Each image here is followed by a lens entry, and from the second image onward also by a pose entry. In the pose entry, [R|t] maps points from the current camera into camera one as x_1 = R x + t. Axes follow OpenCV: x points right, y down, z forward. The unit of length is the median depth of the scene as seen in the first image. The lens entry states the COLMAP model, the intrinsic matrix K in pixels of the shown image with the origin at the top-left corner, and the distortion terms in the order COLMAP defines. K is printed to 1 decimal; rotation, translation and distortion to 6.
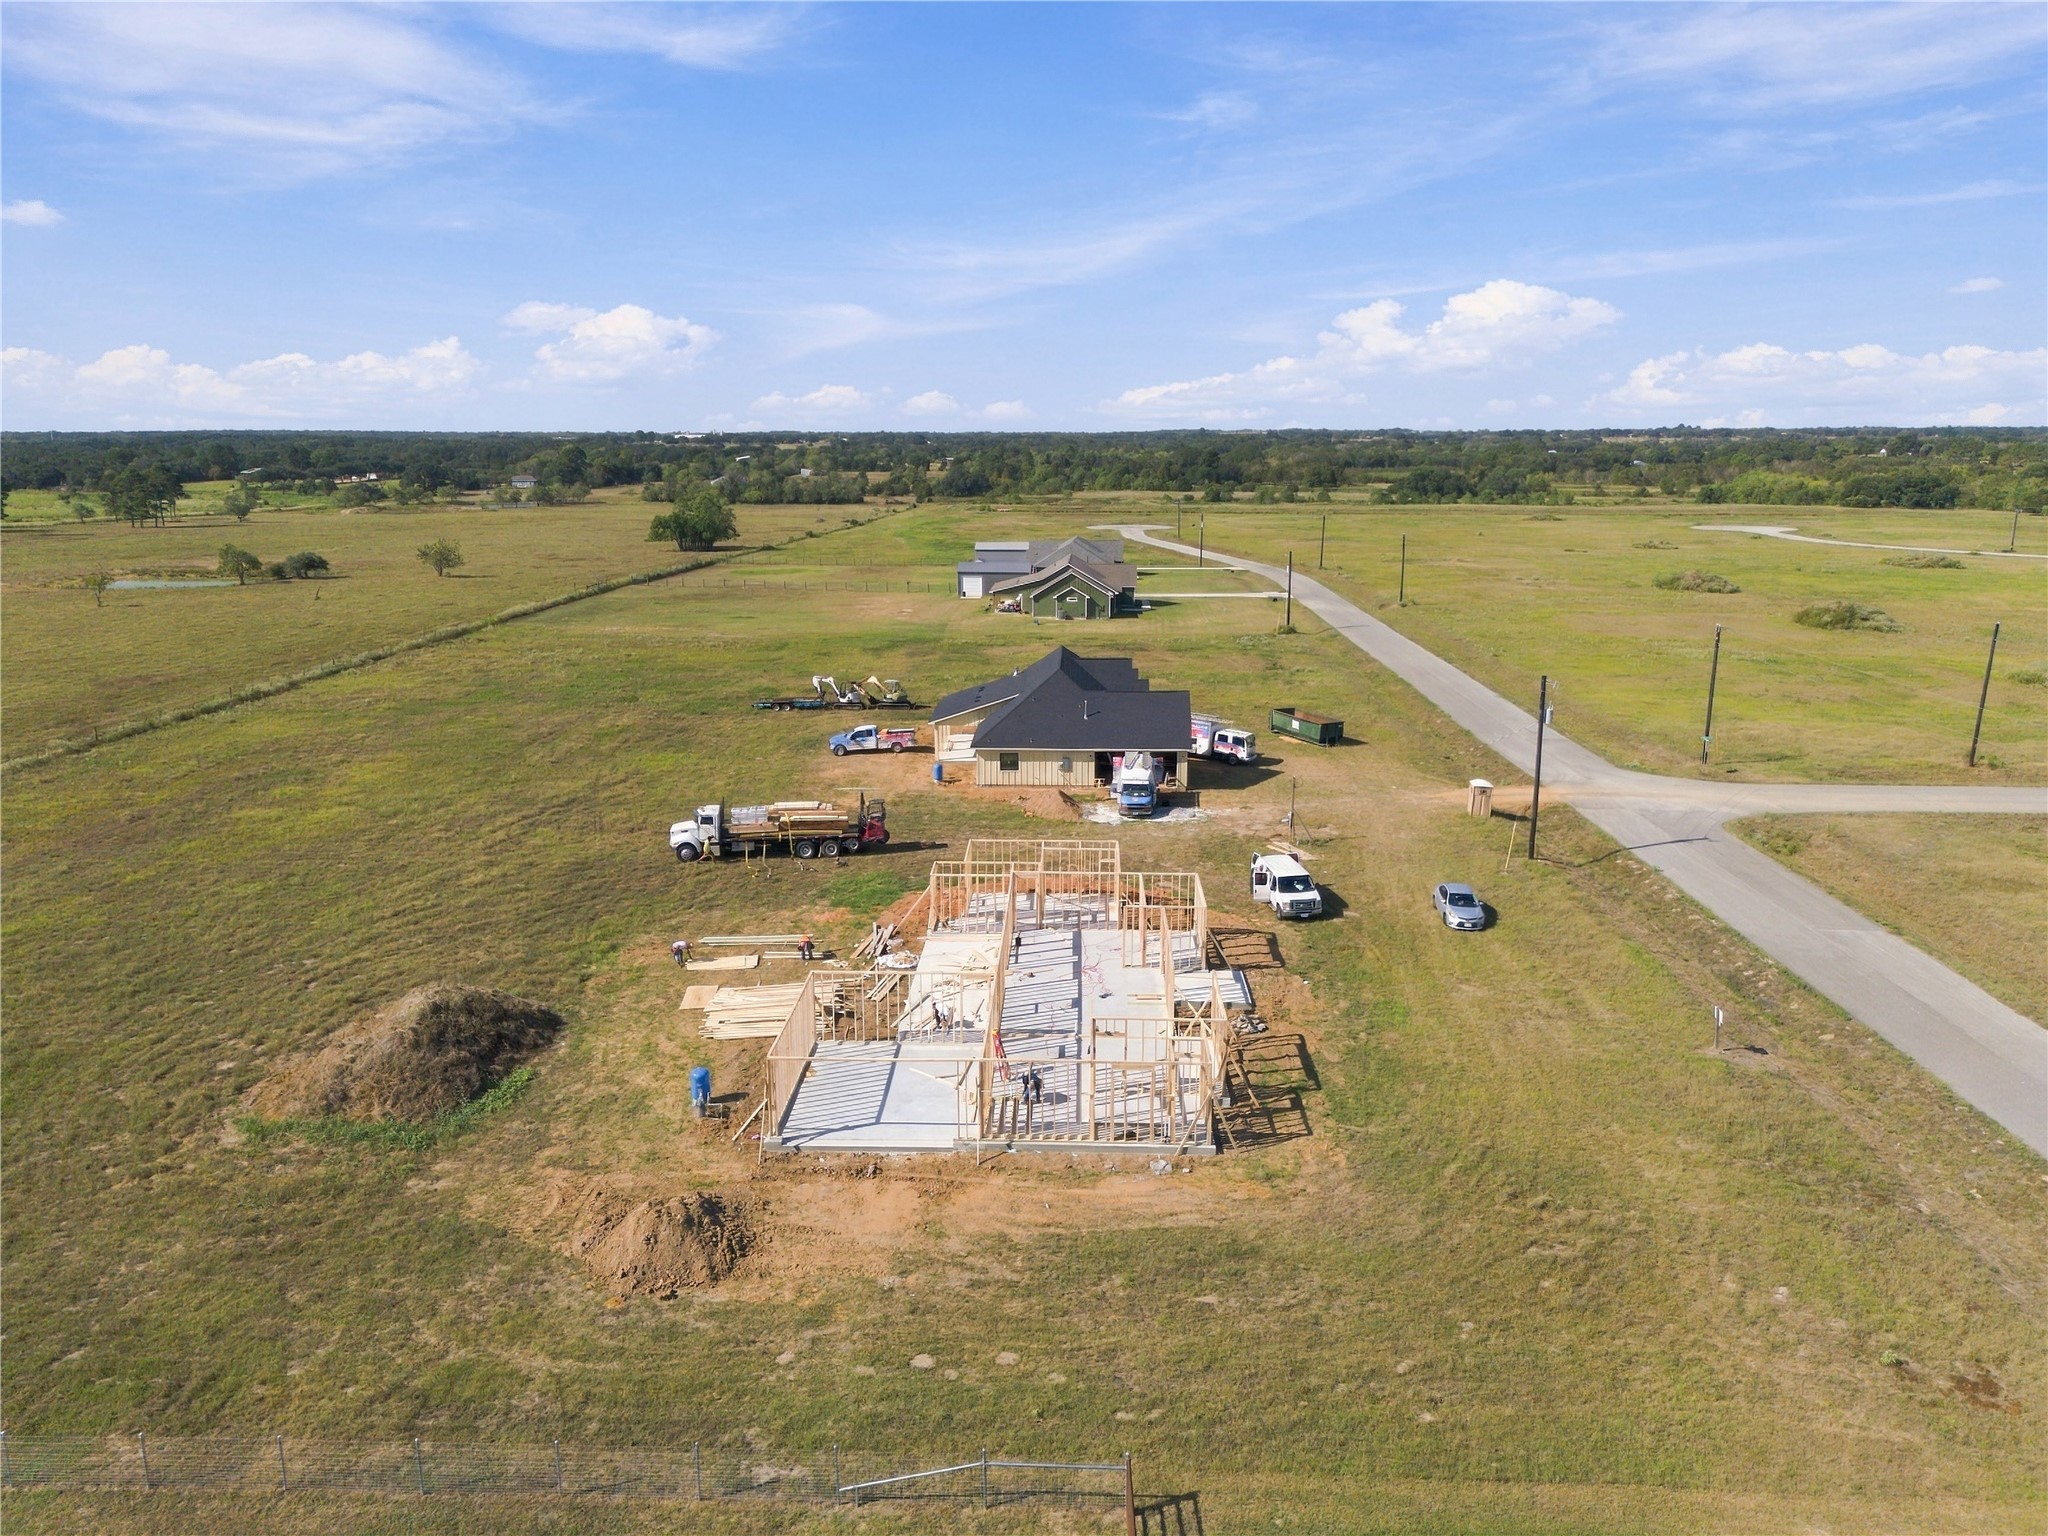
lens RADIAL K [[1436.3, 0, 1024.0], [0, 1436.3, 768.0], [0, 0, 1]] dist [0.074933, -0.073181]
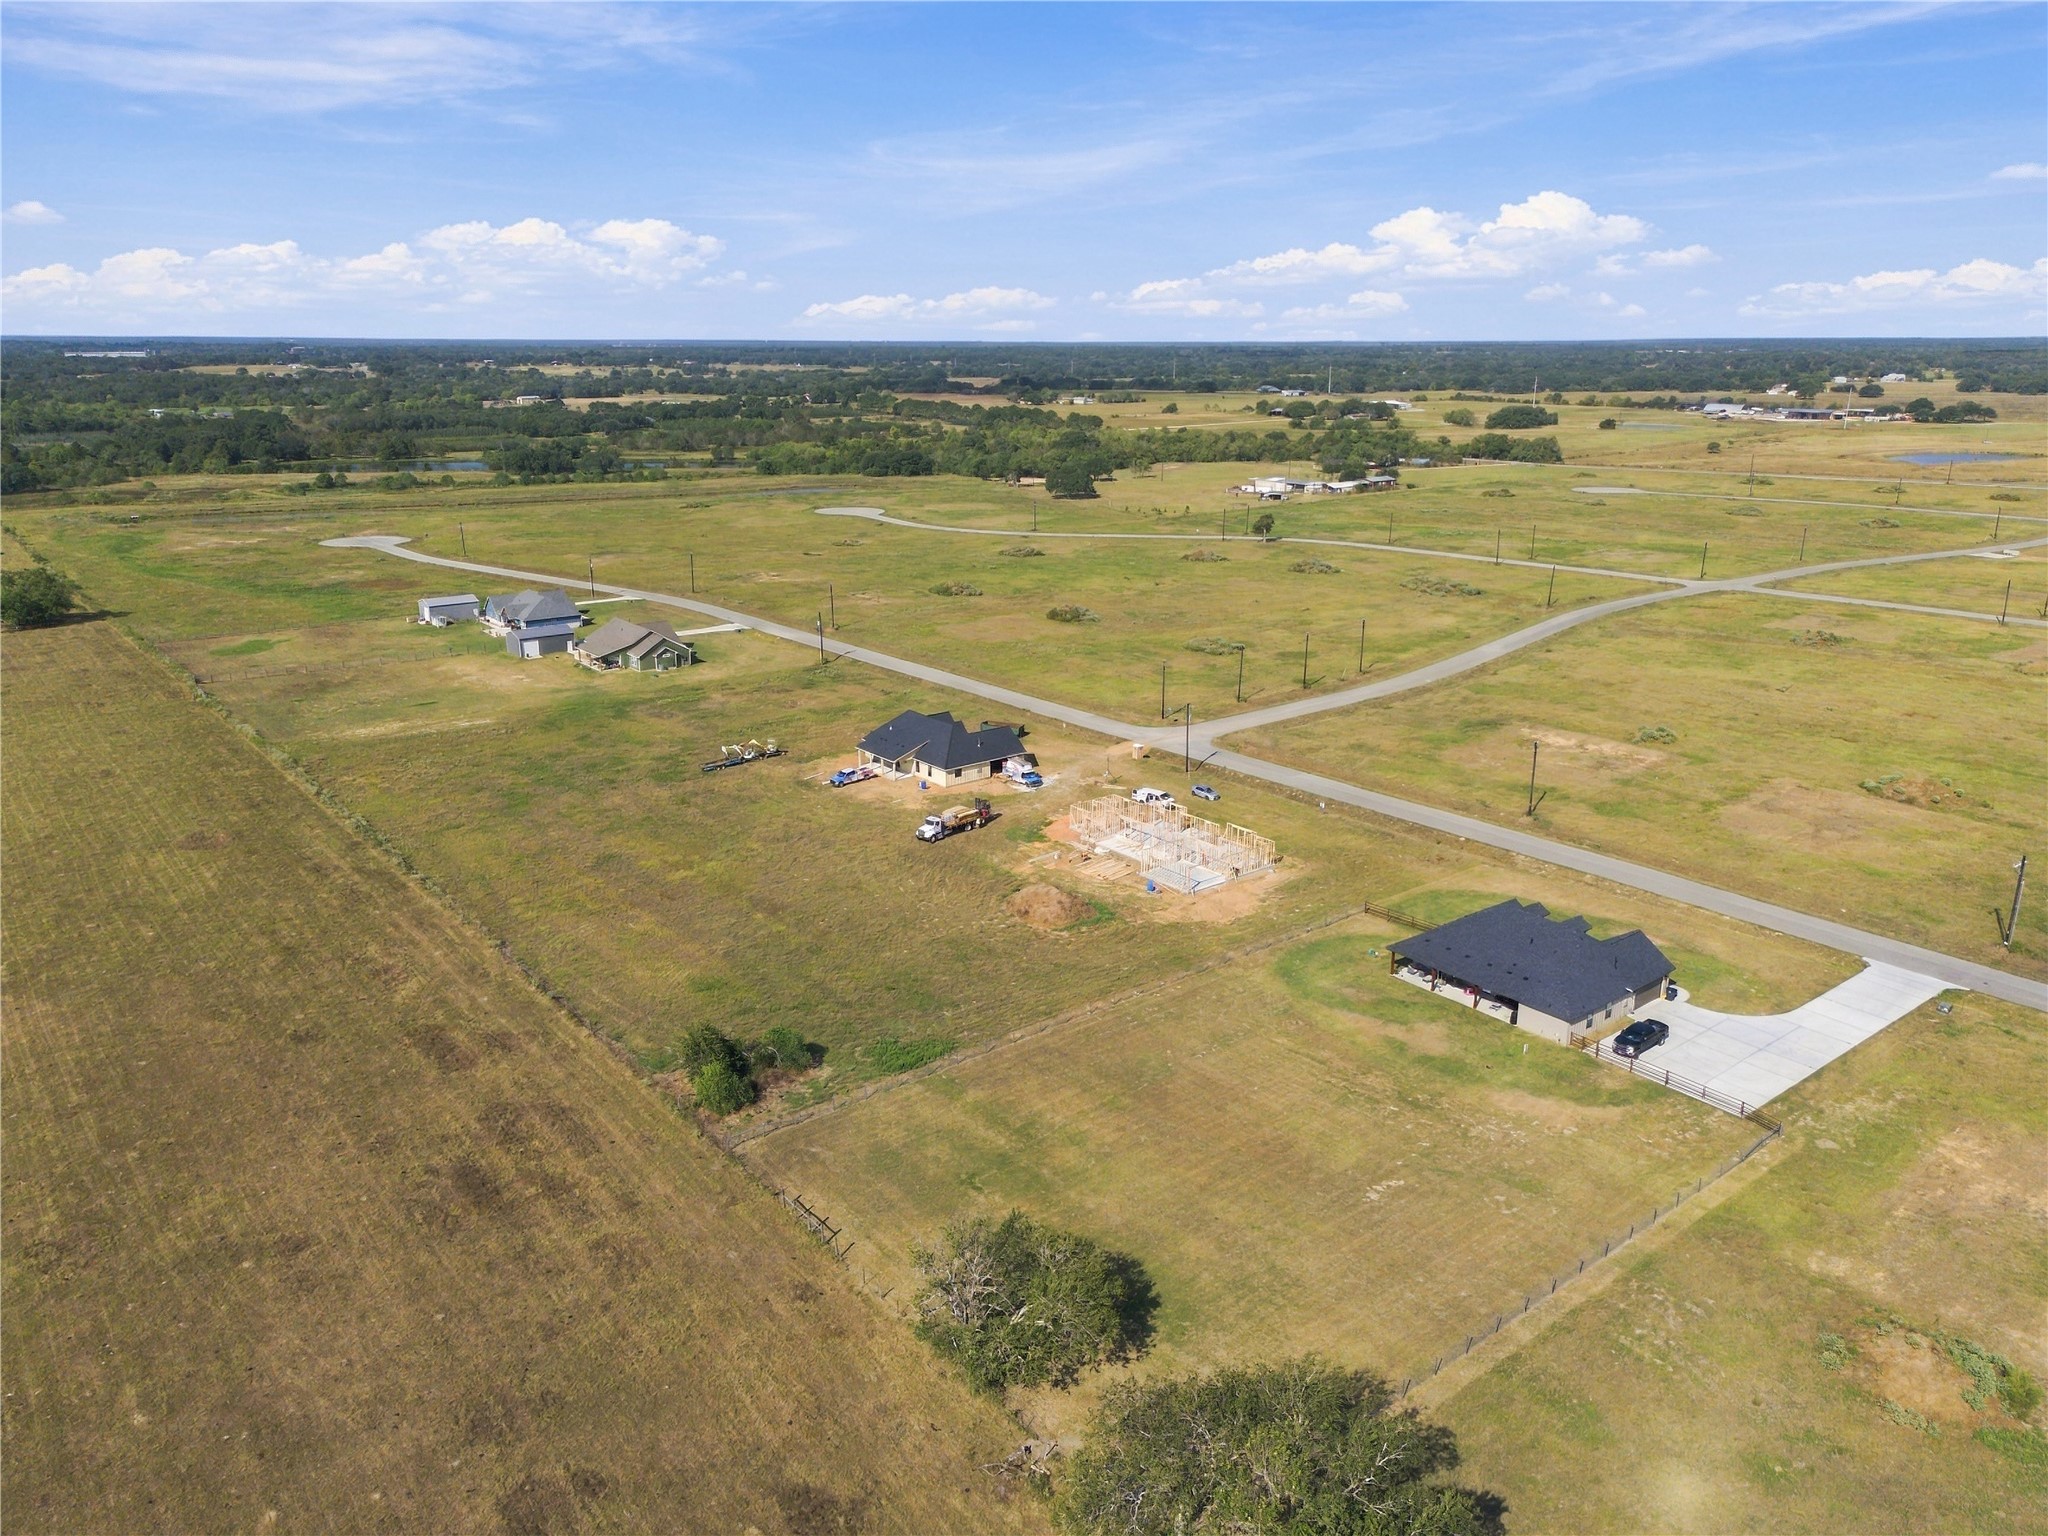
lens RADIAL K [[1436.3, 0, 1024.0], [0, 1436.3, 768.0], [0, 0, 1]] dist [0.074933, -0.073181]
pose [[0.753156, -0.185312, 0.631201, -1.359349], [0.147598, 0.982643, 0.112374, -0.251256], [-0.641070, 0.008529, 0.767435, -0.731376]]
